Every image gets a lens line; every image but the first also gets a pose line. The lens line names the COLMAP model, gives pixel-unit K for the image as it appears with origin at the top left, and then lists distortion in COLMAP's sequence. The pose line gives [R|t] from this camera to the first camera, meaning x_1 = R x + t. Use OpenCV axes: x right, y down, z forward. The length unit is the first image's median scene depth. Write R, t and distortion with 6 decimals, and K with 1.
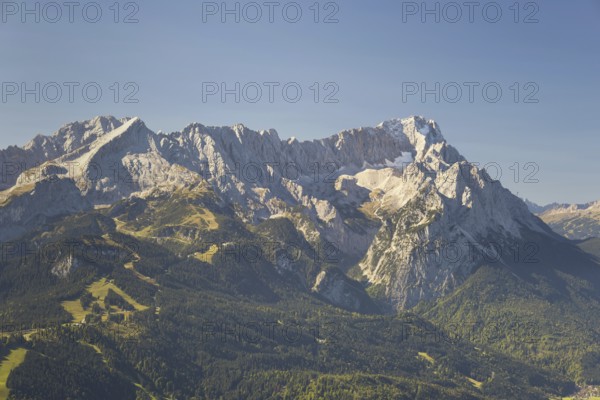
lens RADIAL K [[1571.0, 0, 300.0], [0, 1571.0, 200.0], [0, 0, 1]] dist [-0.008742, -0.294218]
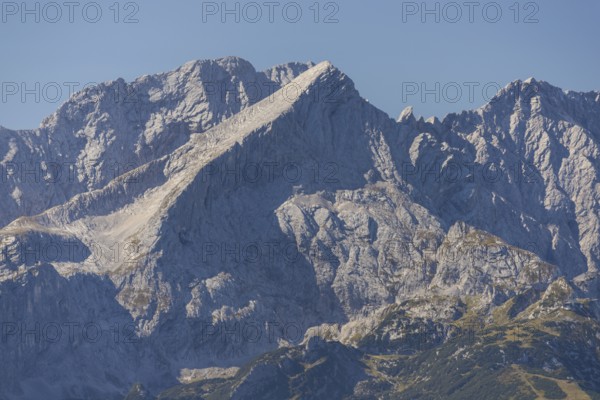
lens RADIAL K [[1571.0, 0, 300.0], [0, 1571.0, 200.0], [0, 0, 1]] dist [-0.008742, -0.294218]
pose [[0.991935, -0.003595, -0.126693, -0.072437], [0.003449, 0.999993, -0.001374, -0.027161], [0.126697, 0.000926, 0.991941, 0.714068]]
